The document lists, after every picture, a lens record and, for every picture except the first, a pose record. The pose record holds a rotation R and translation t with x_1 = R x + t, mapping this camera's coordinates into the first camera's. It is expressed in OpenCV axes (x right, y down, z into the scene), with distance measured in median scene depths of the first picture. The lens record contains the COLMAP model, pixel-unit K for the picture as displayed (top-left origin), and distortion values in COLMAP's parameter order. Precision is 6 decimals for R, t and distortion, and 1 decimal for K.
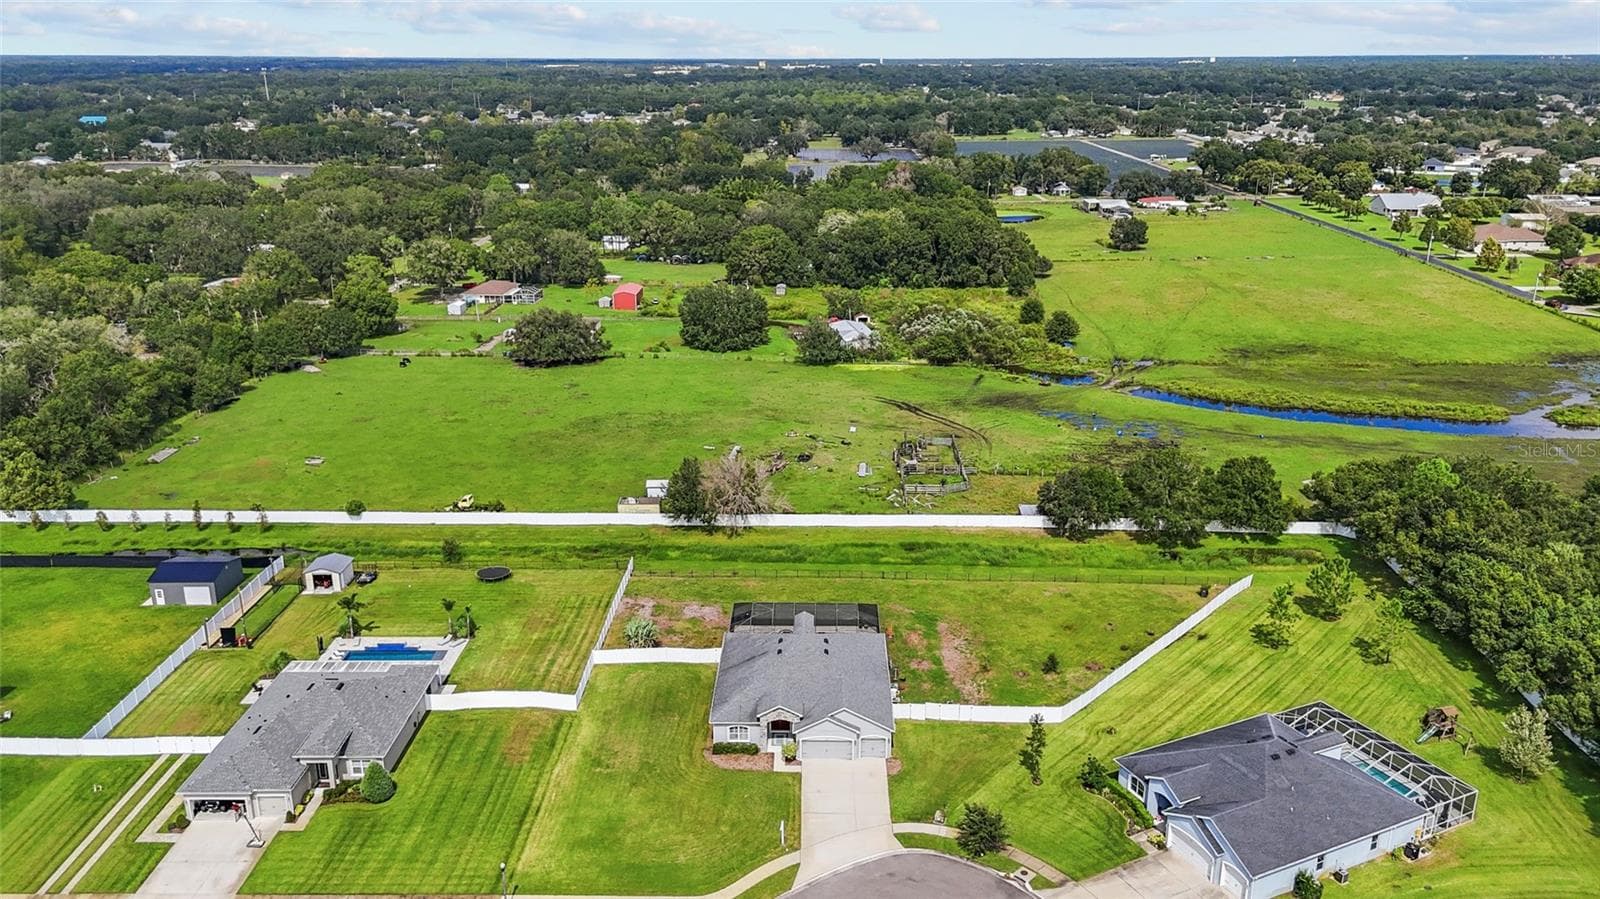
lens RADIAL K [[1165.7, 0, 798.6], [0, 1165.7, 443.9], [0, 0, 1]] dist [0.060625, -0.053974]
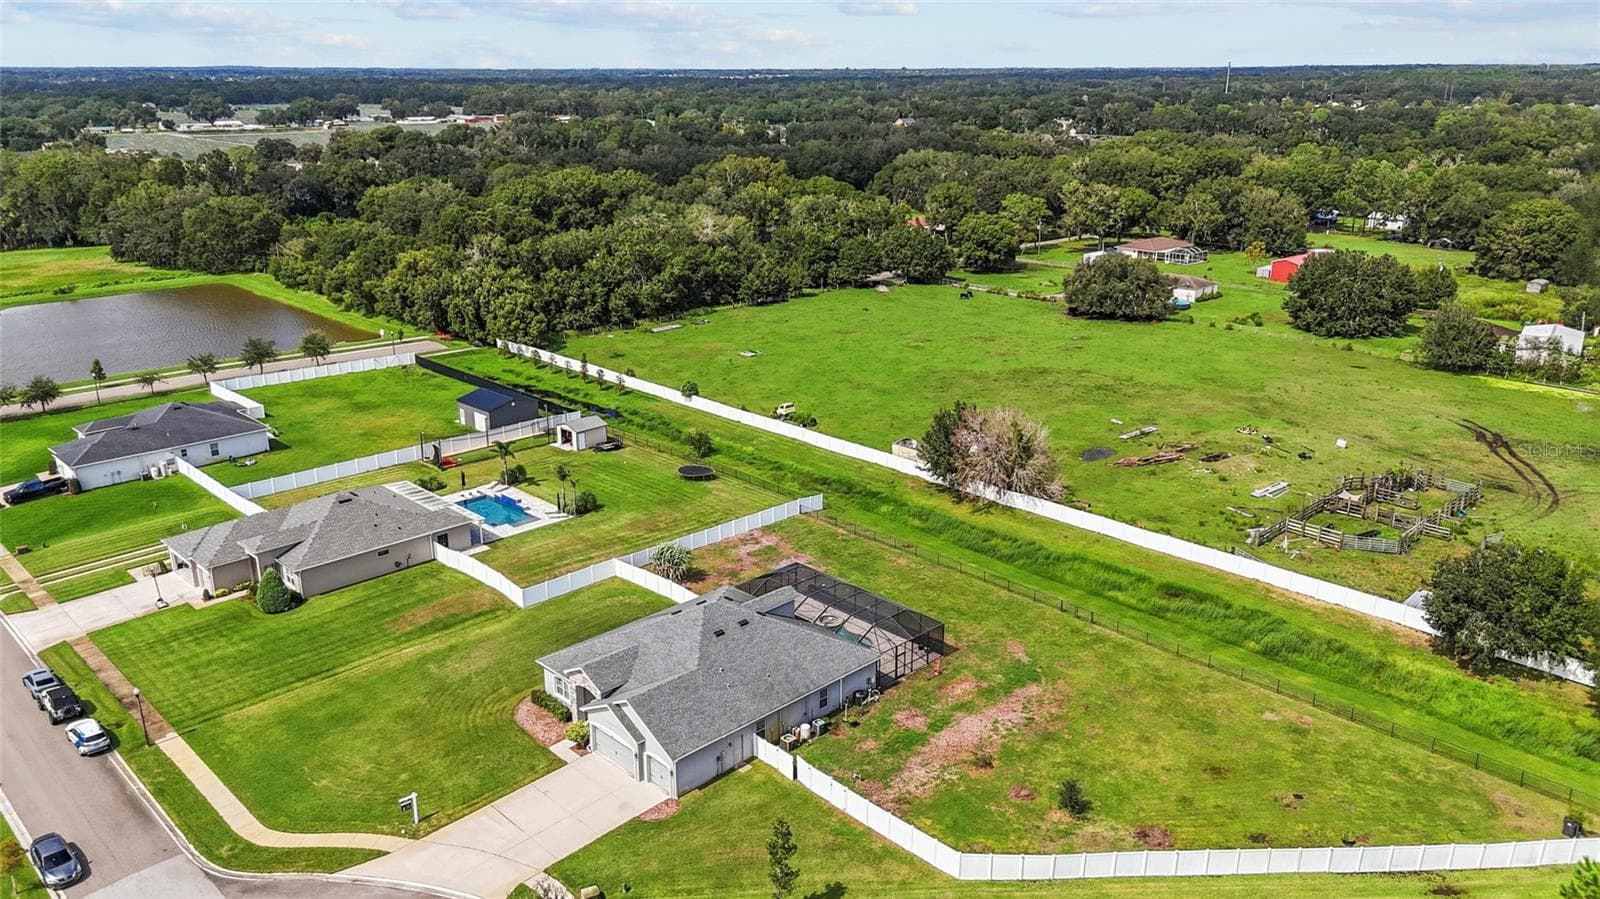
lens RADIAL K [[1165.7, 0, 809.2], [0, 1165.7, 445.0], [0, 0, 1]] dist [0.060625, -0.053974]
pose [[0.714148, 0.211888, -0.667155, 0.381242], [-0.213888, 0.973557, 0.080246, -0.000254], [0.666516, 0.085389, 0.740584, 0.380218]]
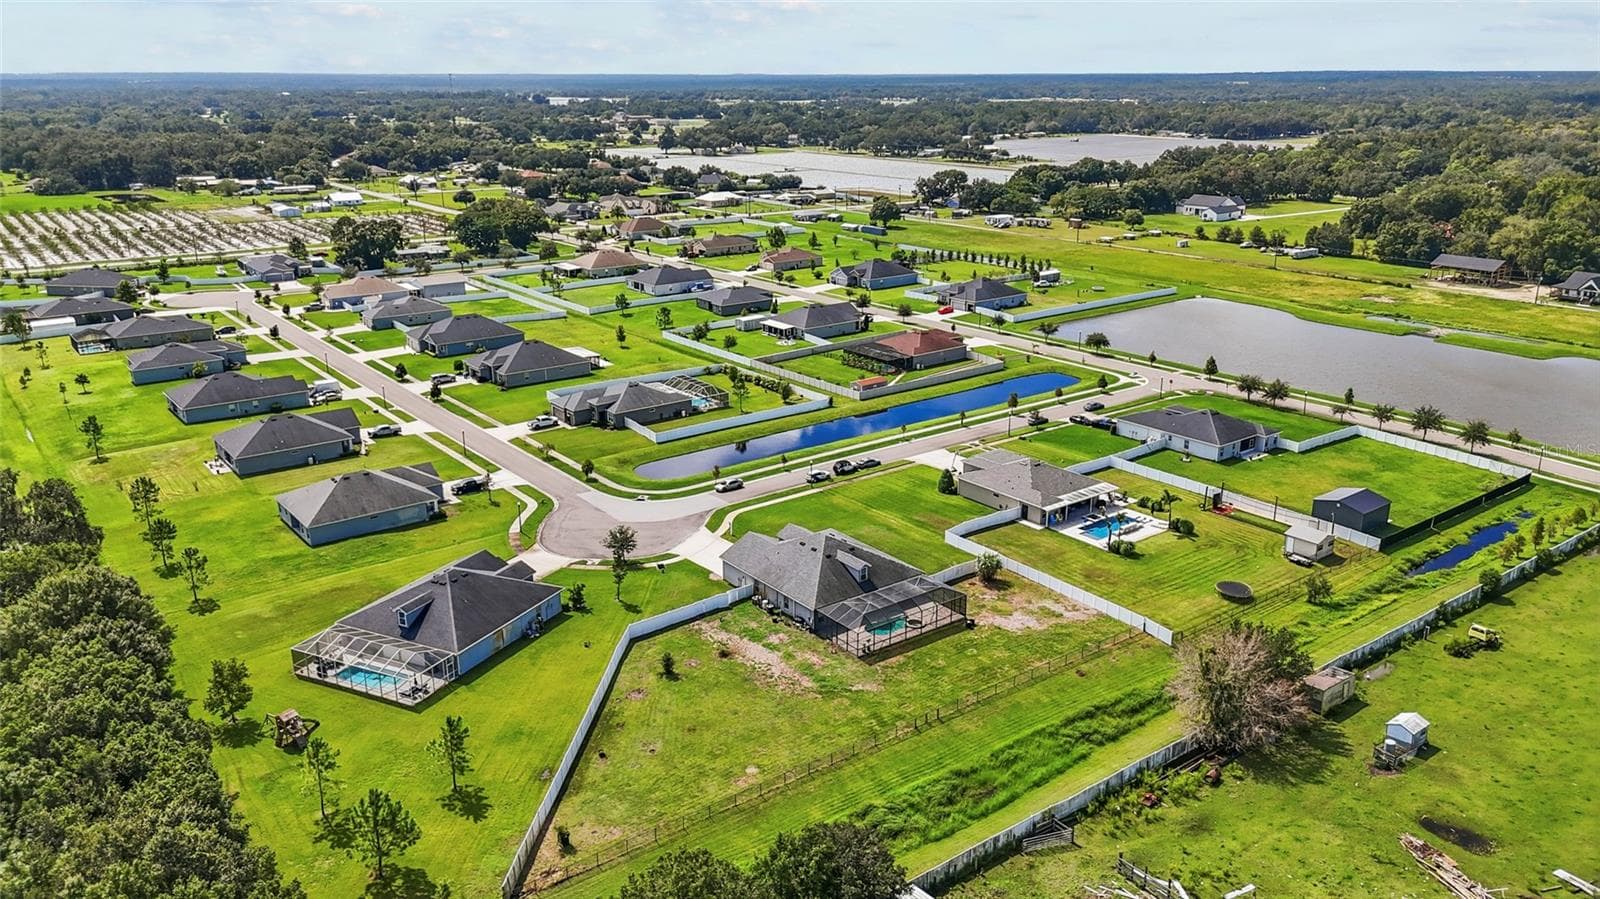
lens RADIAL K [[1165.7, 0, 798.7], [0, 1165.7, 451.4], [0, 0, 1]] dist [0.060625, -0.053974]
pose [[-0.786383, 0.189912, -0.587823, 0.547978], [-0.186248, 0.834401, 0.518736, -0.403770], [0.588994, 0.517406, -0.620788, 1.282977]]
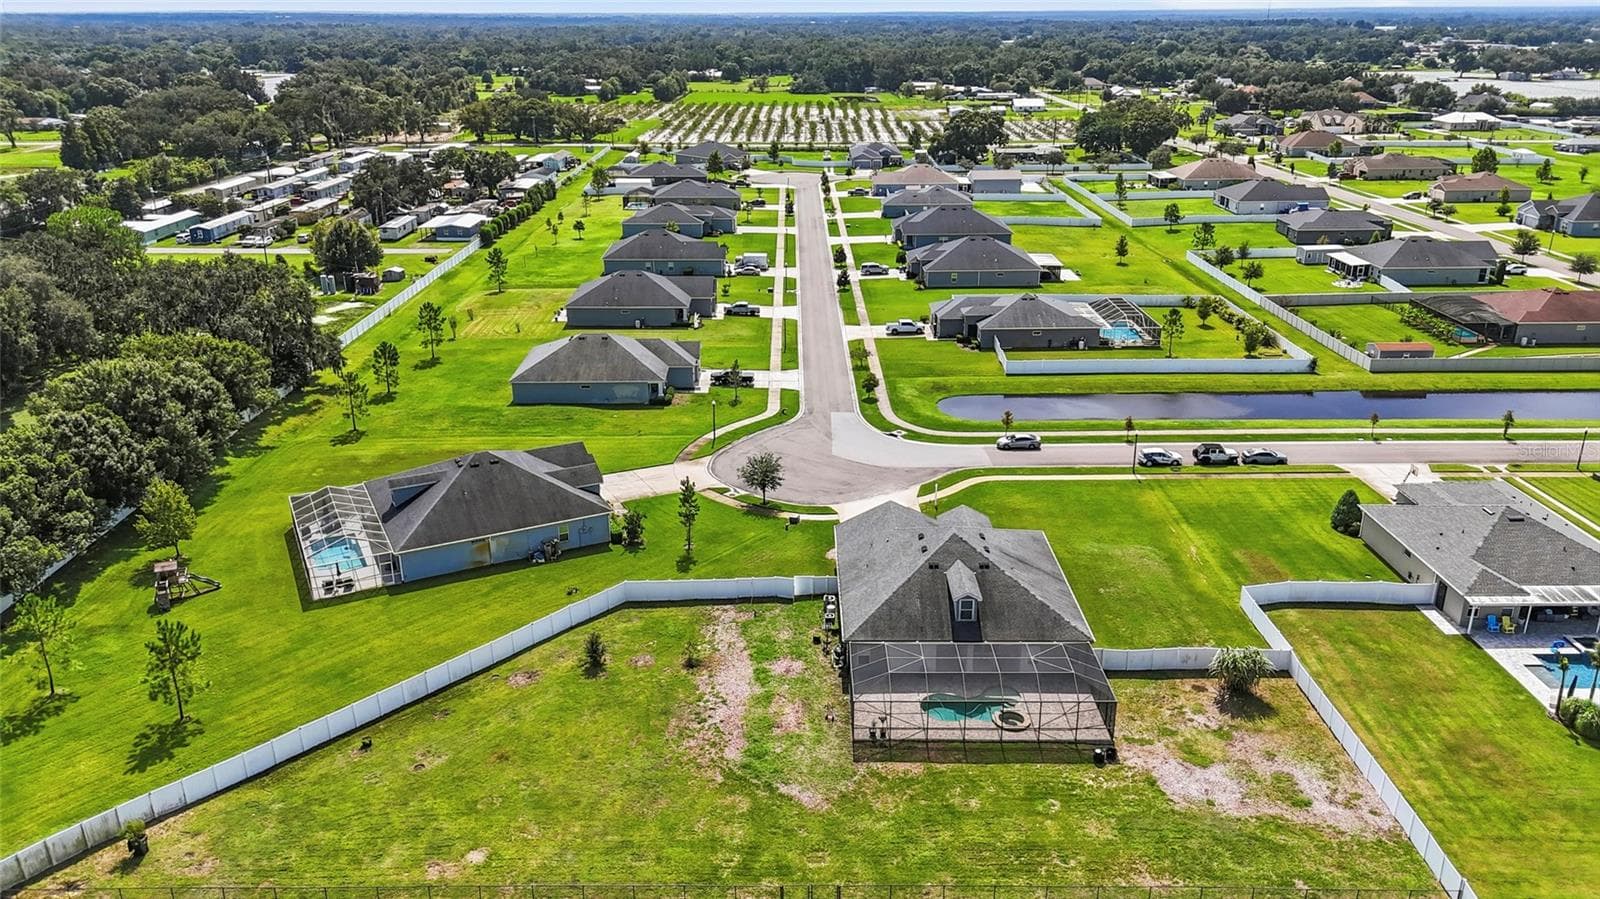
lens RADIAL K [[1165.7, 0, 797.3], [0, 1165.7, 460.7], [0, 0, 1]] dist [0.060625, -0.053974]
pose [[-0.999827, 0.008980, -0.016262, 0.088377], [-0.003141, 0.781076, 0.624429, -0.253577], [0.018309, 0.624372, -0.780913, 1.174956]]
